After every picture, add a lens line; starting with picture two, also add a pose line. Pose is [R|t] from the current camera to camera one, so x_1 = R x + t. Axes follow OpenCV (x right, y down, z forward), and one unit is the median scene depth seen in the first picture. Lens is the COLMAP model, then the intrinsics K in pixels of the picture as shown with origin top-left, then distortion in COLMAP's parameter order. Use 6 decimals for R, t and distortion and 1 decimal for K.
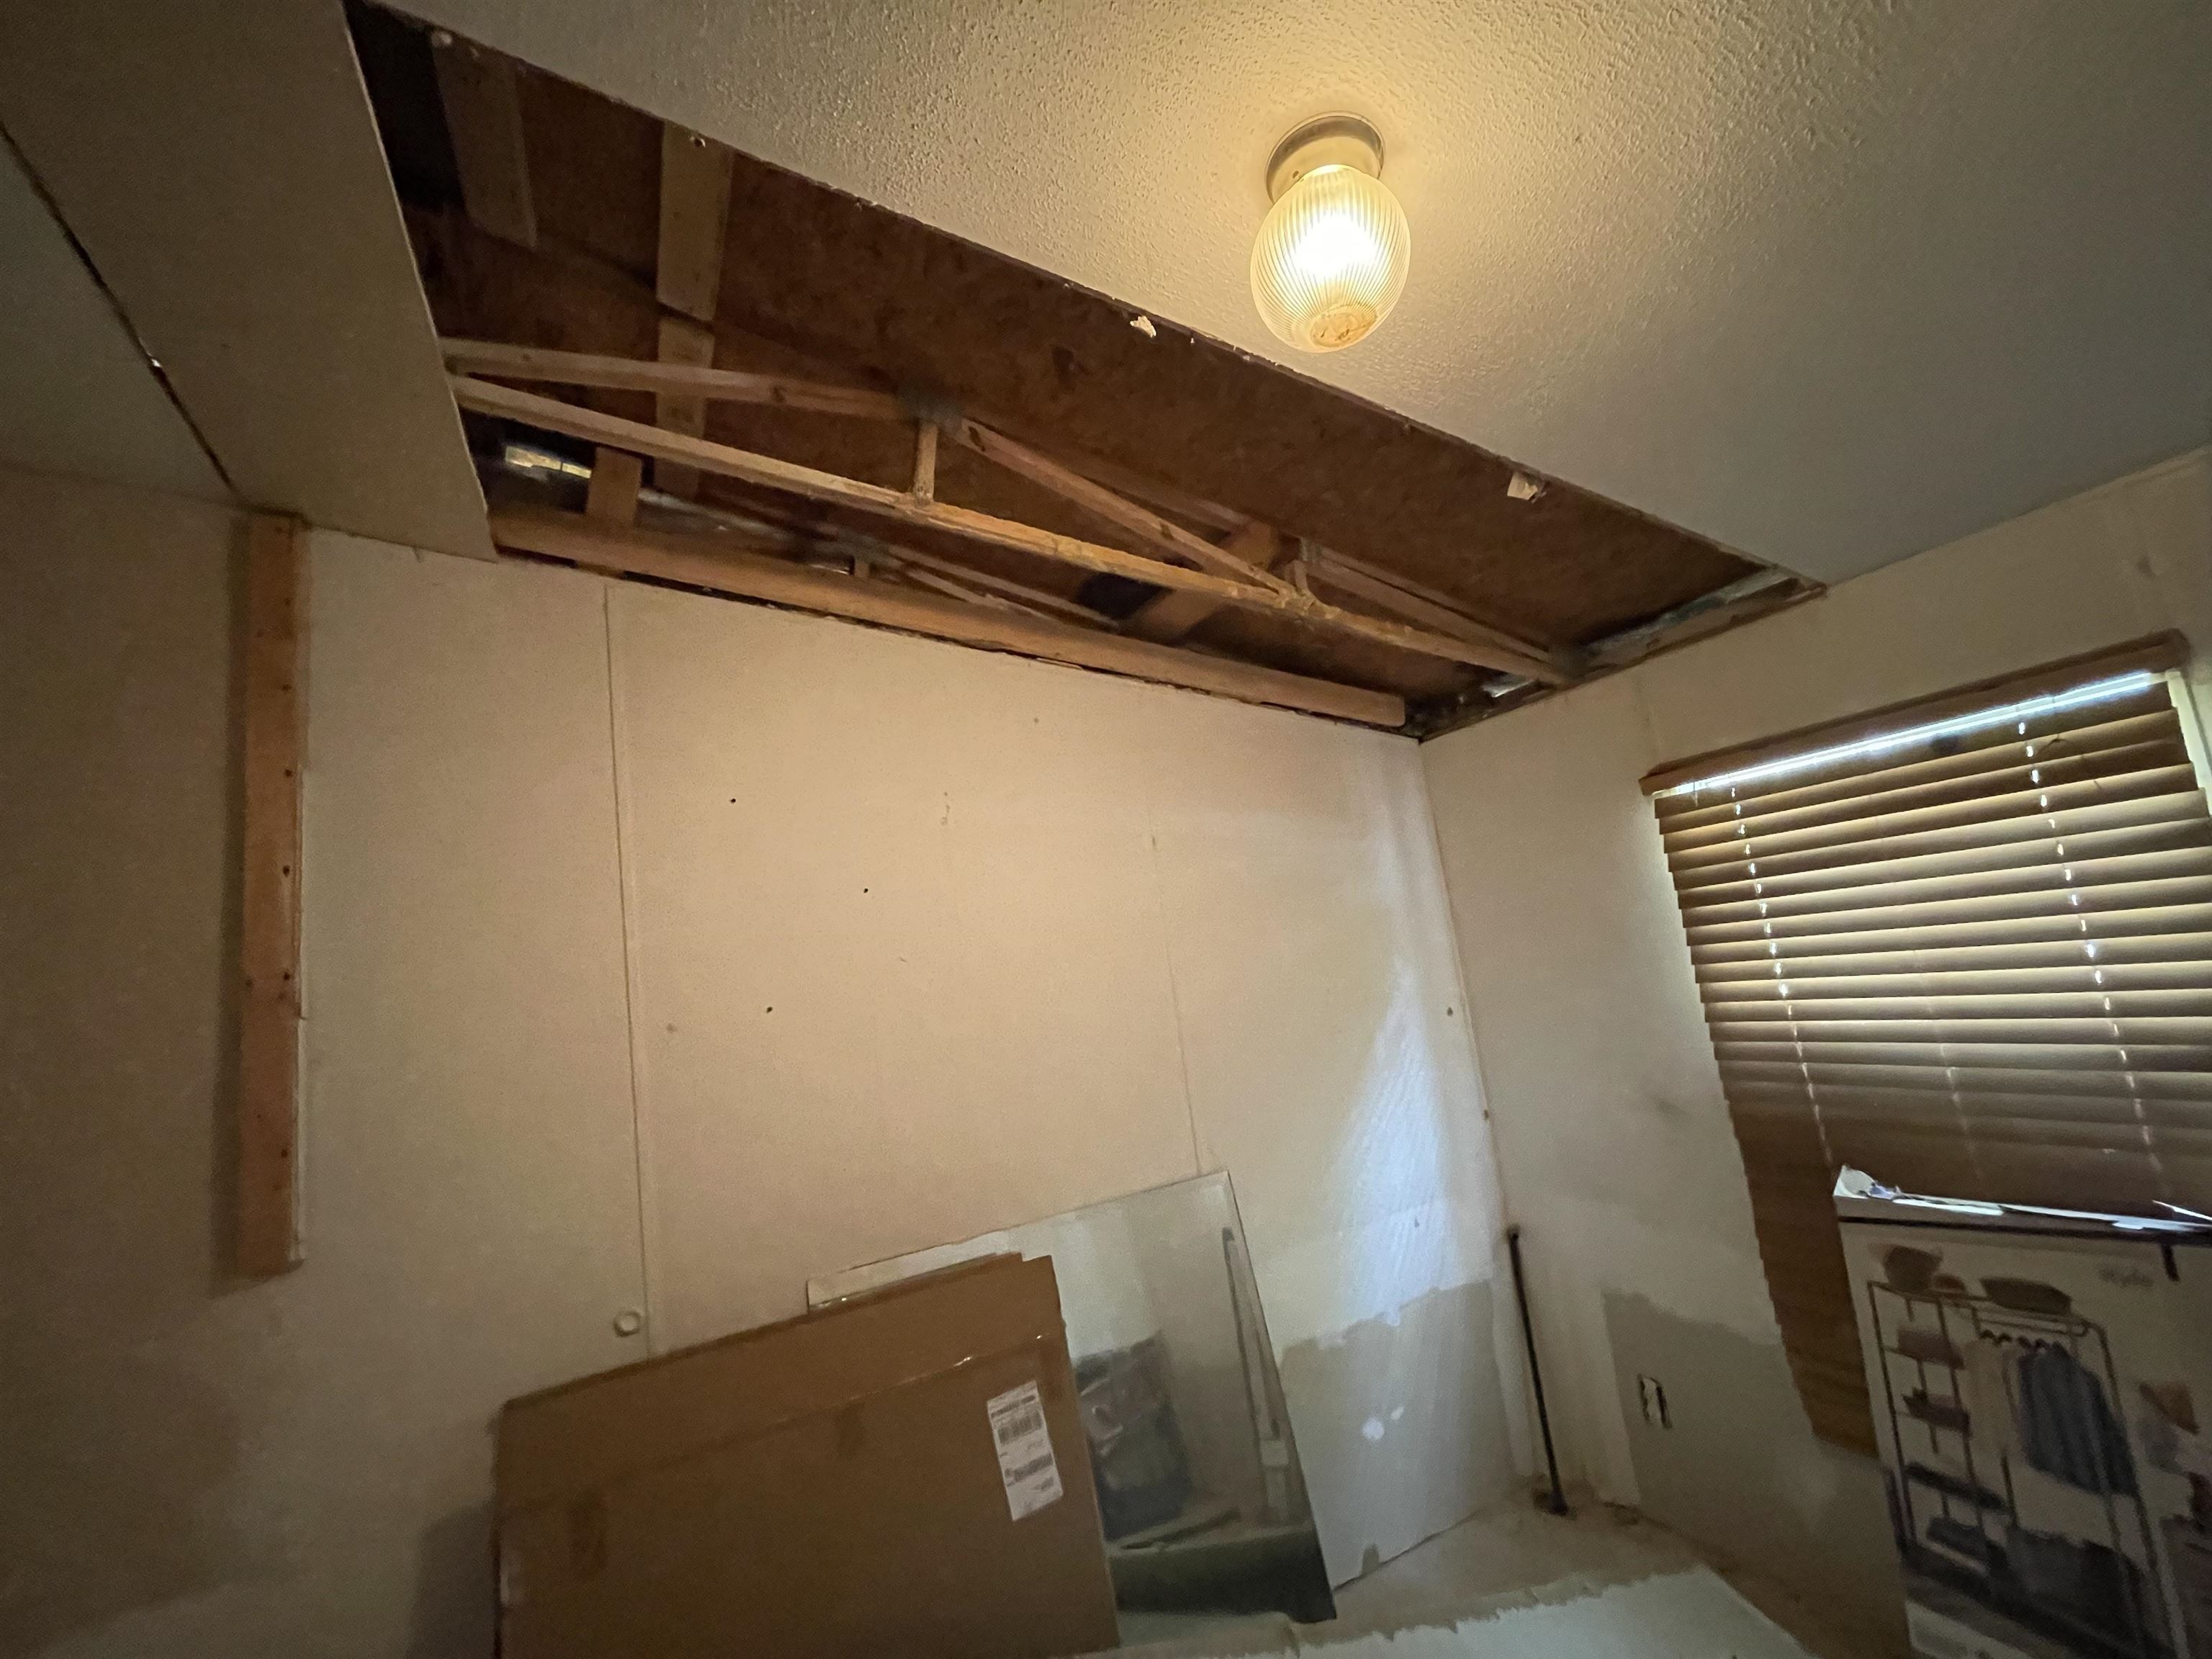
lens RADIAL K [[892.9, 0, 1102.4], [0, 892.9, 837.0], [0, 0, 1]] dist [-0.003899, 0.000836]
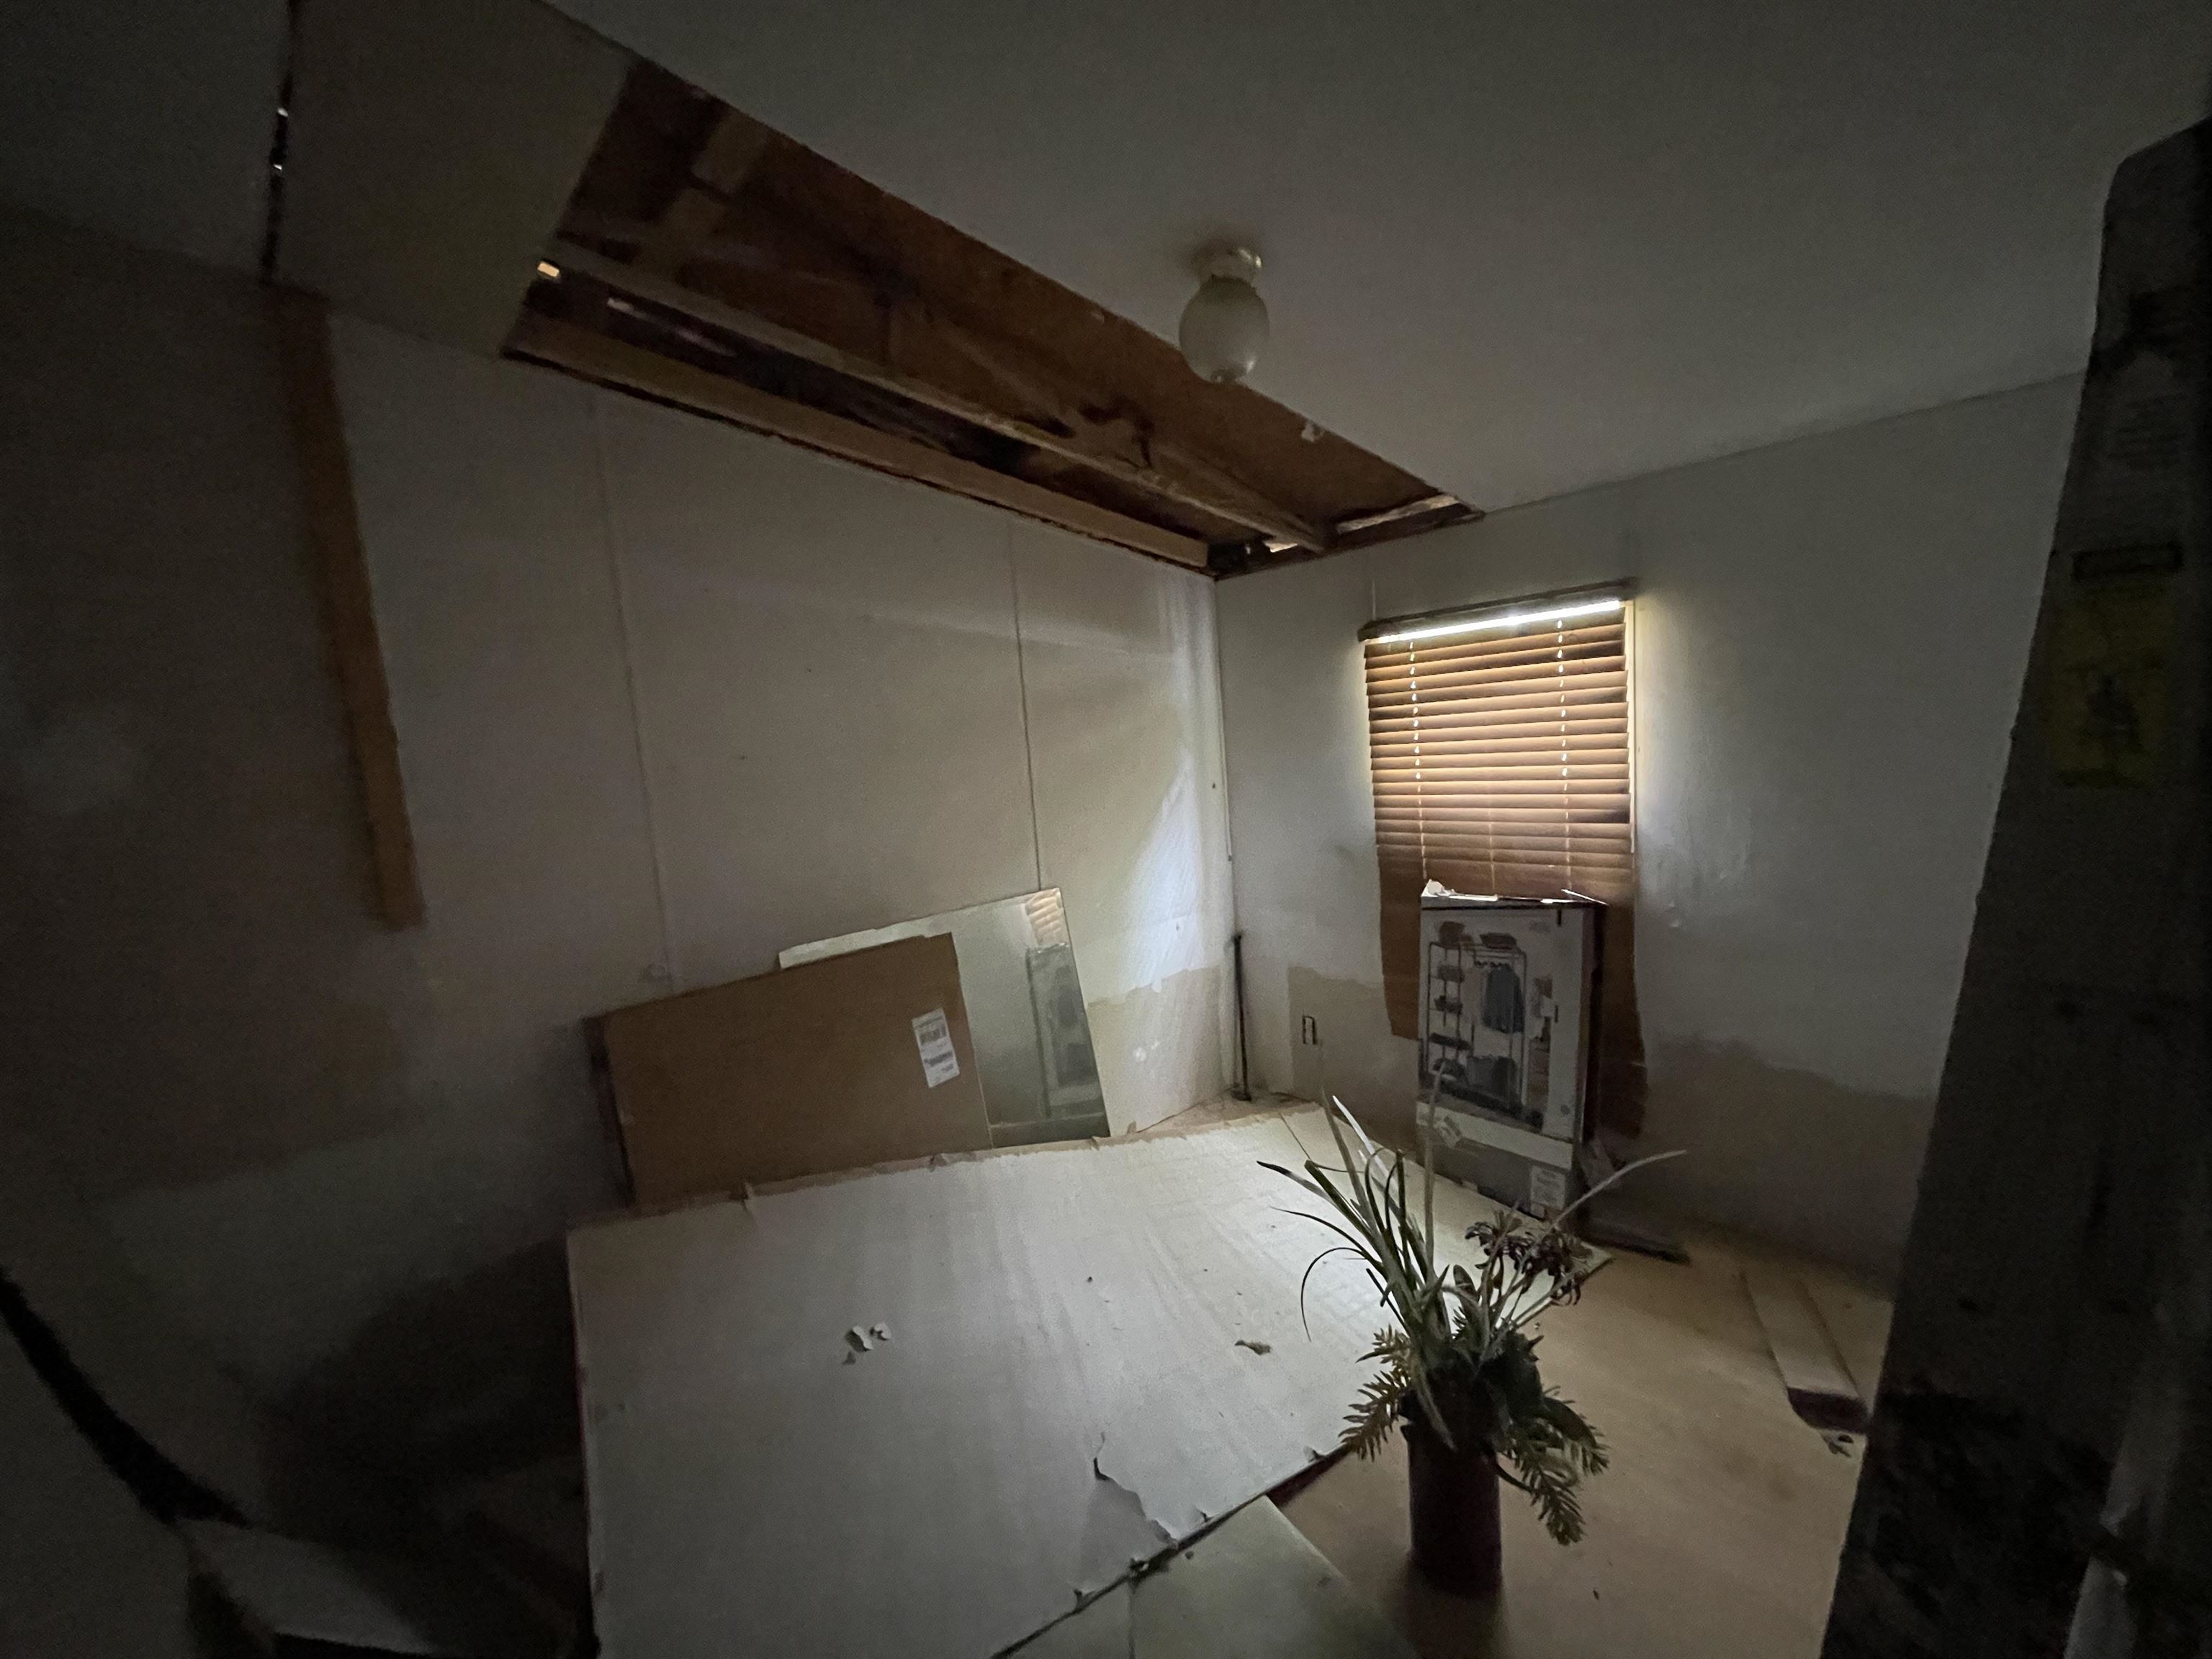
lens RADIAL K [[892.9, 0, 1113.6], [0, 892.9, 837.4], [0, 0, 1]] dist [-0.003899, 0.000836]
pose [[0.961143, 0.021333, 0.275226, -0.216769], [-0.085078, 0.971370, 0.221817, -0.031762], [-0.262614, -0.236614, 0.935440, -0.420906]]
